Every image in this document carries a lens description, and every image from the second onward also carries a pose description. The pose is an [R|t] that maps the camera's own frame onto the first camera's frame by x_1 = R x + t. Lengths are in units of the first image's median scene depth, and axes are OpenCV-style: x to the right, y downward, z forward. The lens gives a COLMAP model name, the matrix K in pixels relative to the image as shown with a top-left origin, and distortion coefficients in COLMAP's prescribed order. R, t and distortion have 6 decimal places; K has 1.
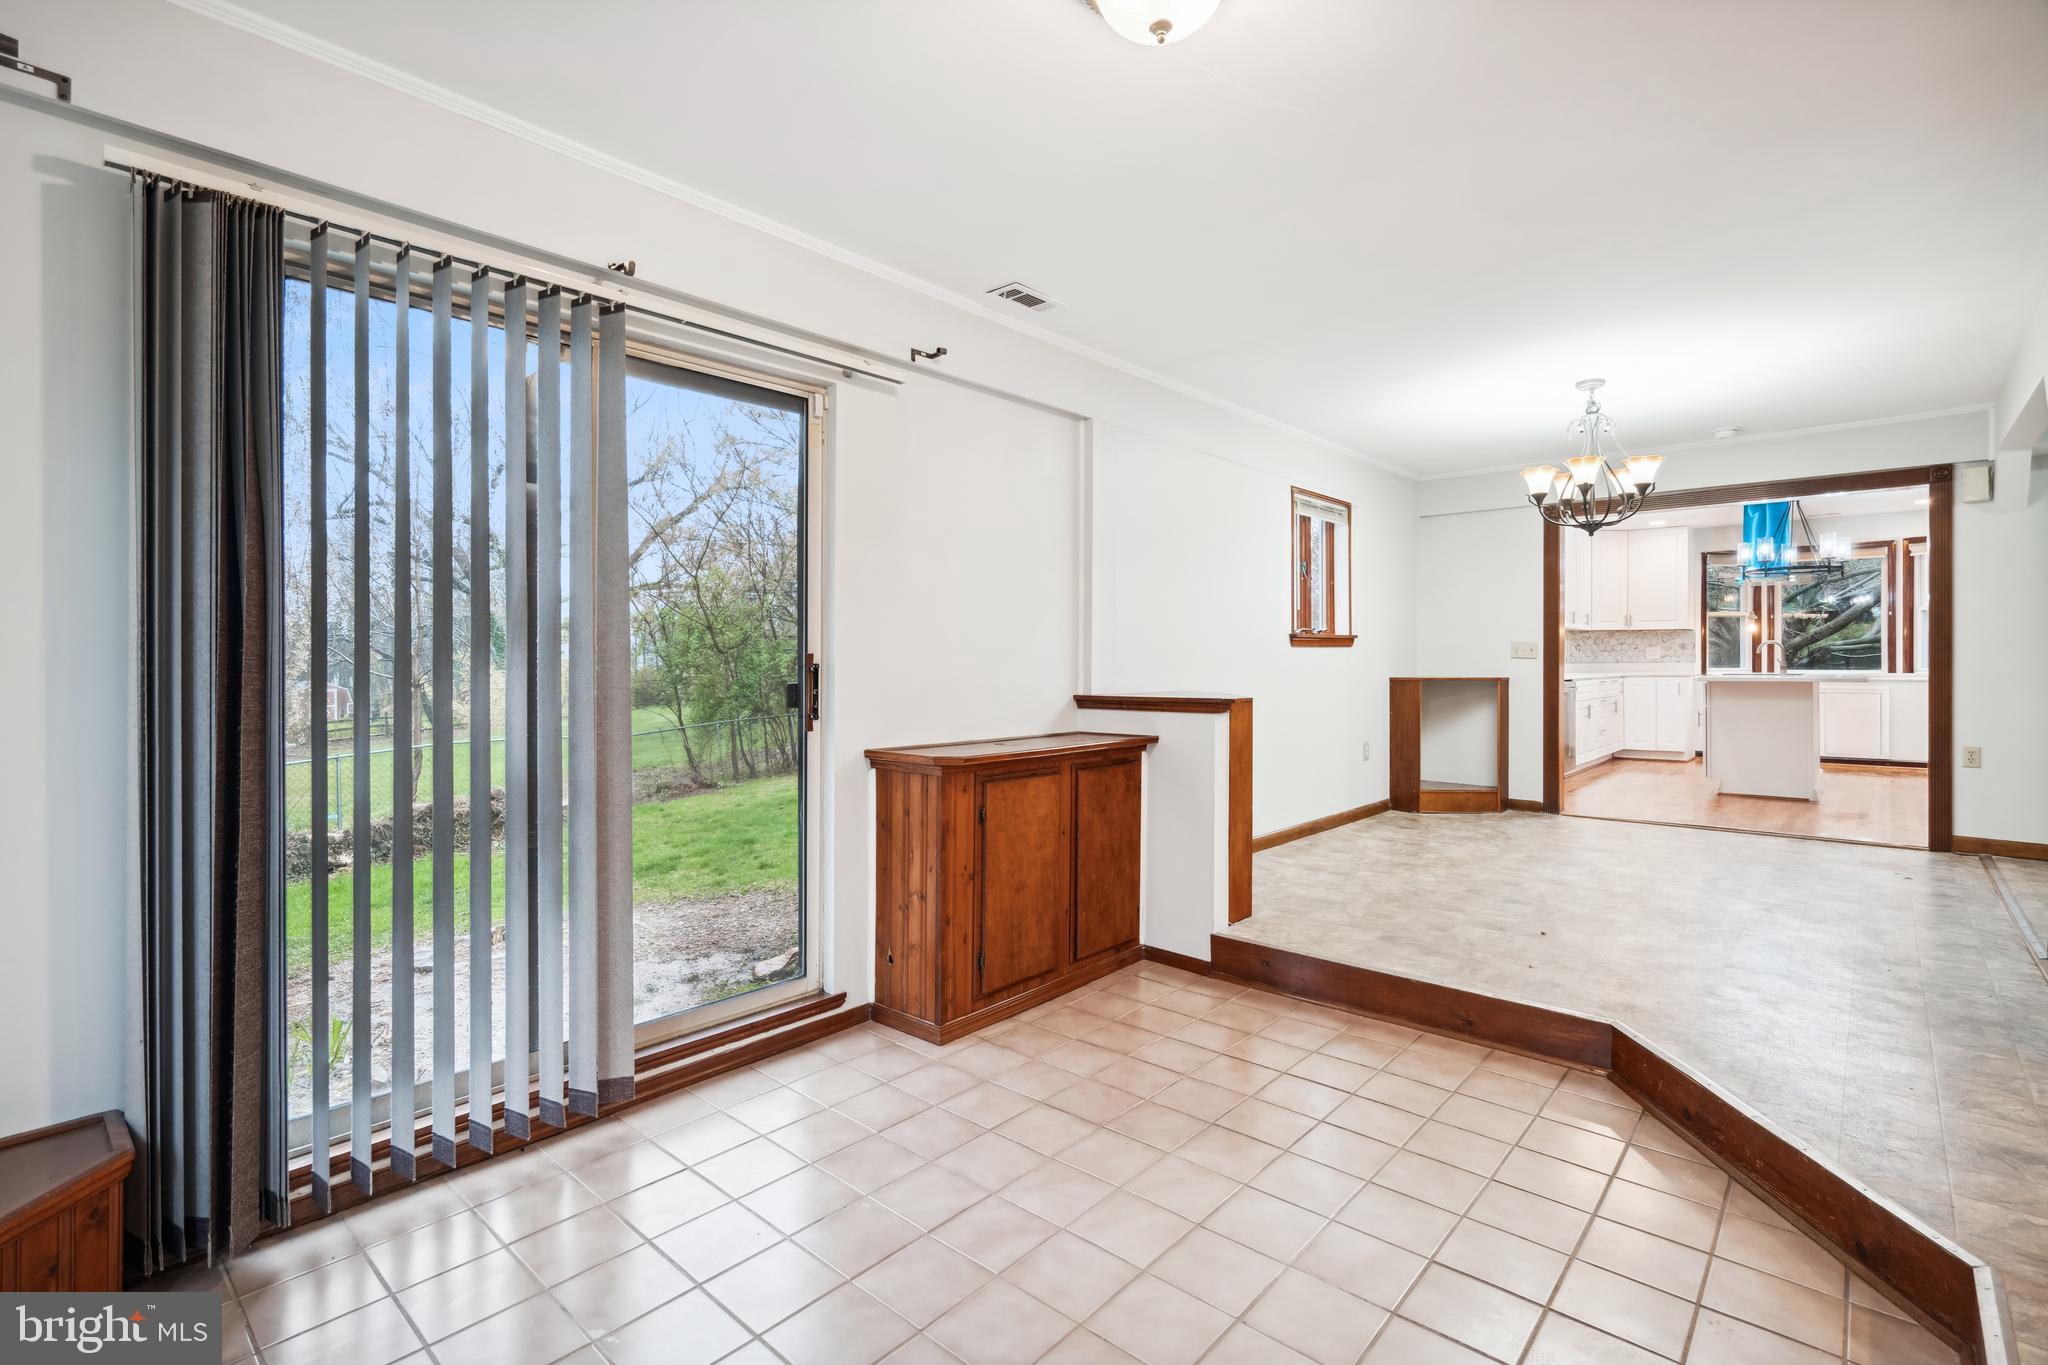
lens RADIAL K [[943.2, 0, 977.6], [0, 943.2, 664.1], [0, 0, 1]] dist [-0.031593, 0.007728]
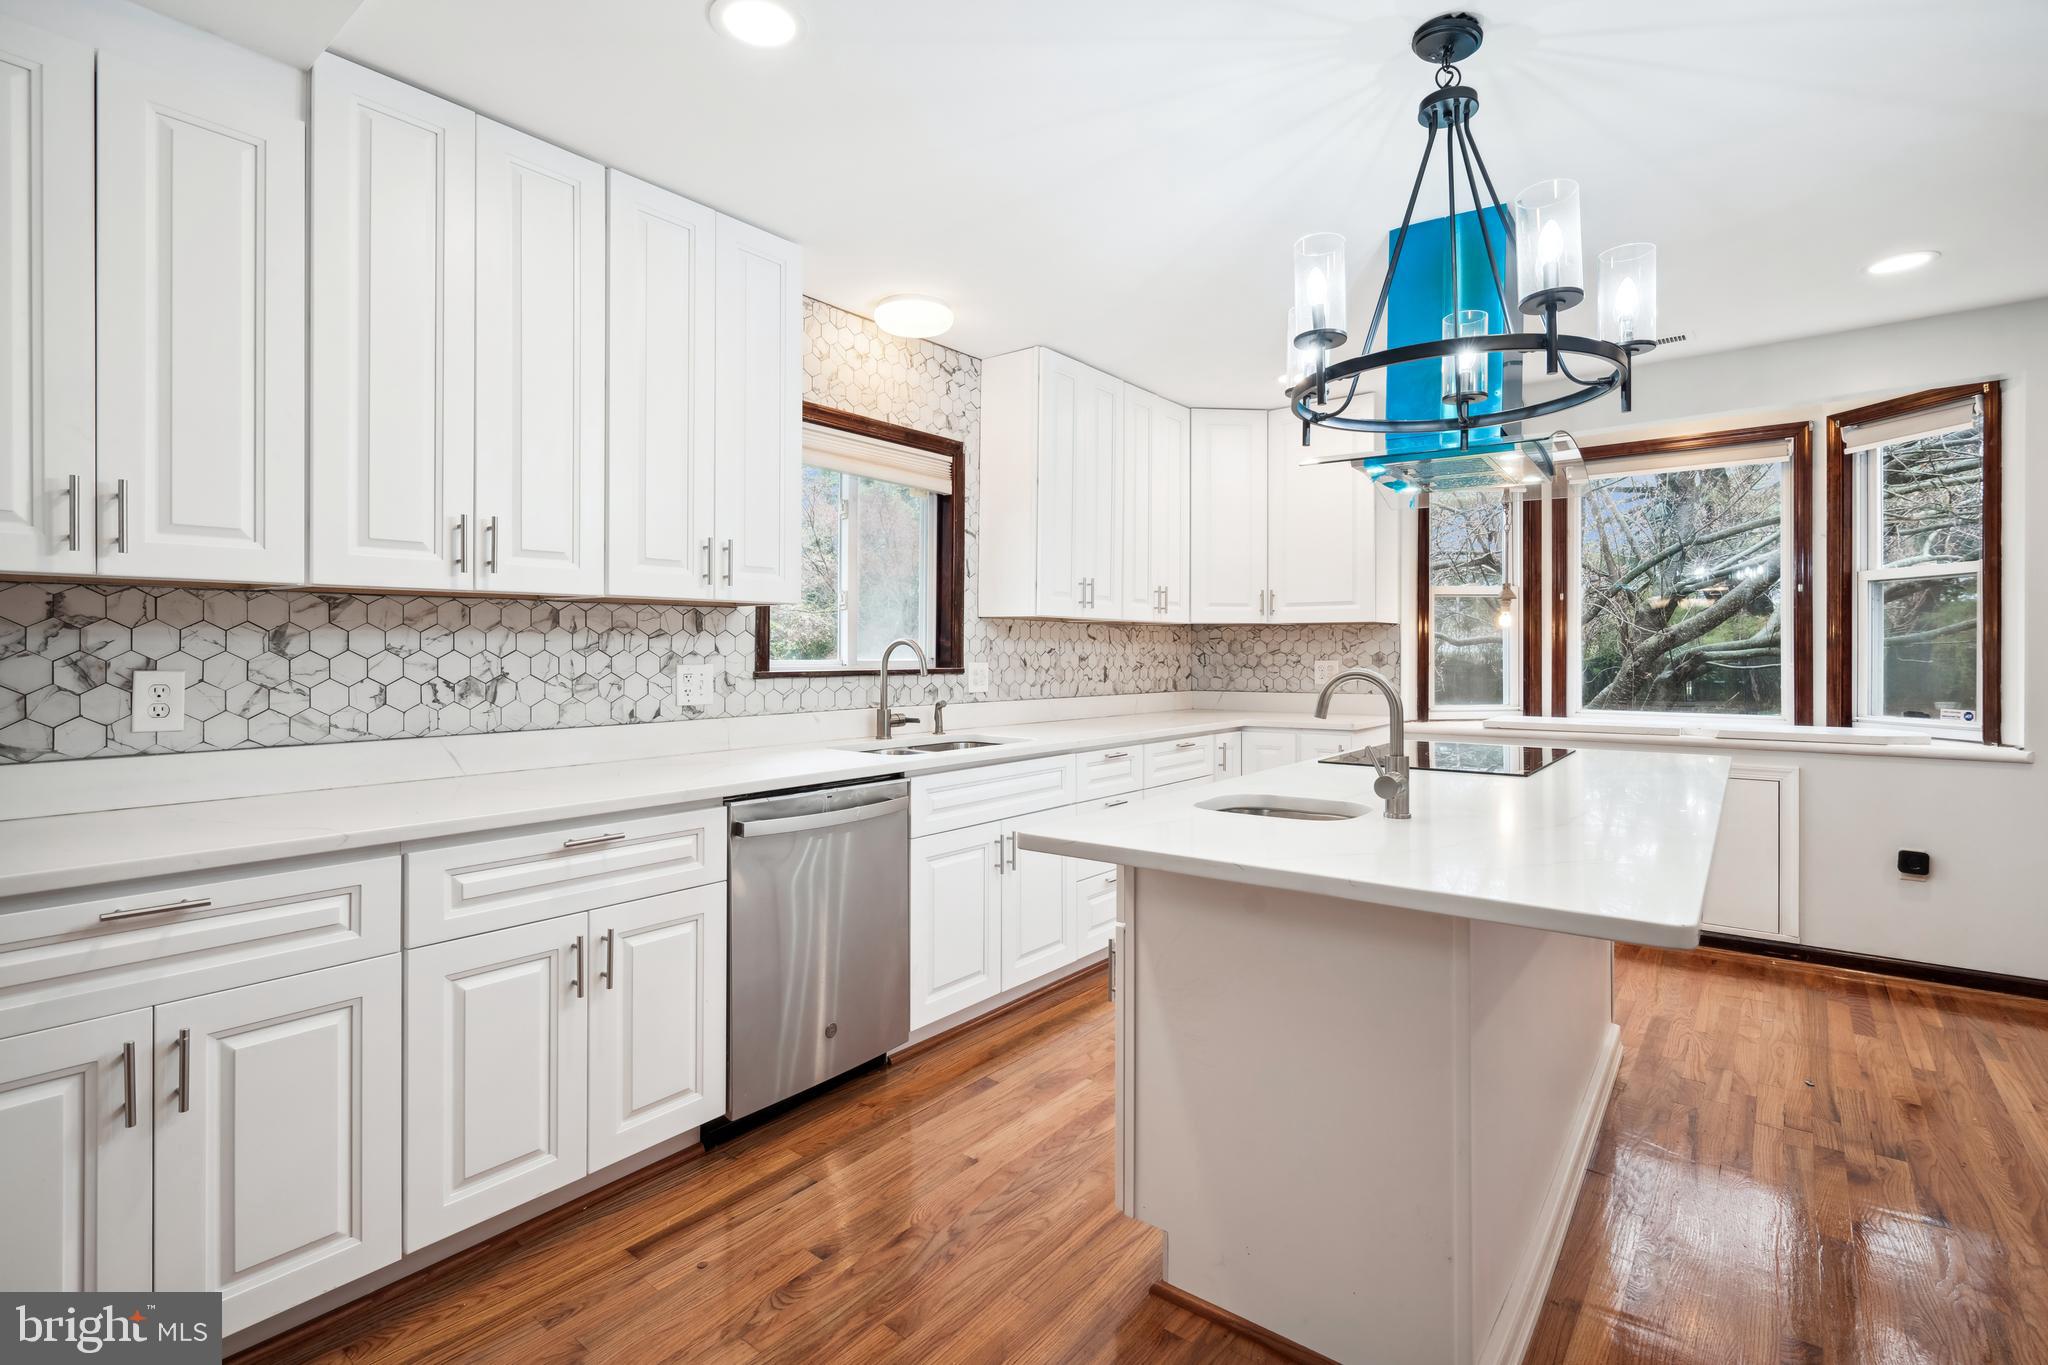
lens RADIAL K [[943.2, 0, 1009.3], [0, 943.2, 653.9], [0, 0, 1]] dist [-0.031593, 0.007728]
pose [[0.996729, 0.002217, 0.080791, 0.586483], [-0.002172, 0.999997, -0.000656, -0.023167], [-0.080793, 0.000478, 0.996731, 0.597655]]
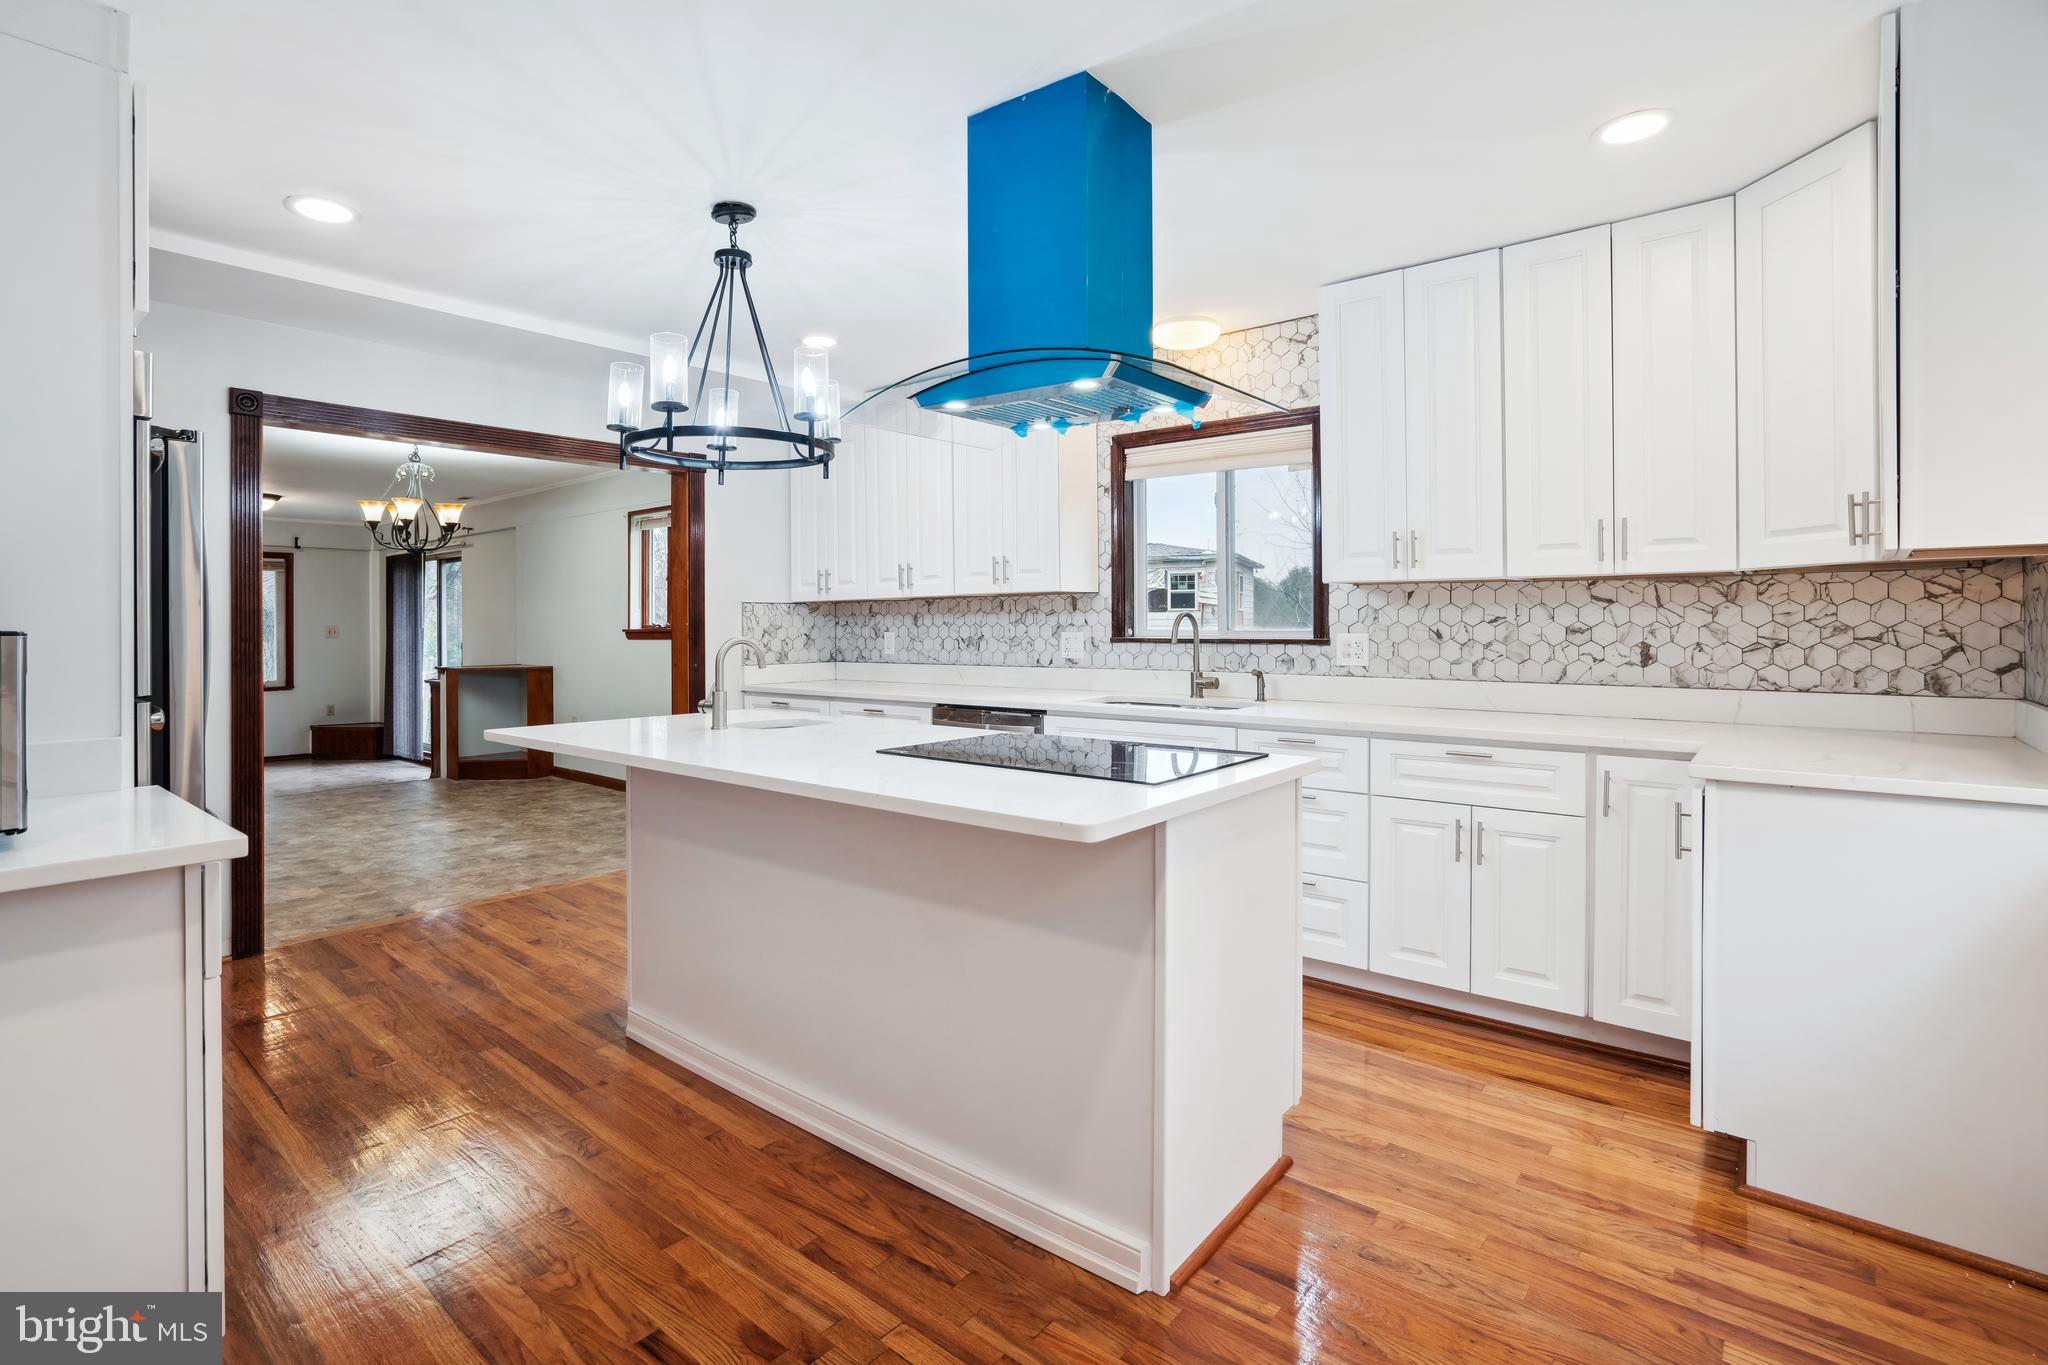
lens RADIAL K [[943.2, 0, 976.0], [0, 943.2, 625.5], [0, 0, 1]] dist [-0.031593, 0.007728]
pose [[0.063877, 0.007077, -0.997933, 0.981087], [0.006255, 0.999952, 0.007492, -0.026767], [0.997938, -0.006720, 0.063830, 0.834413]]
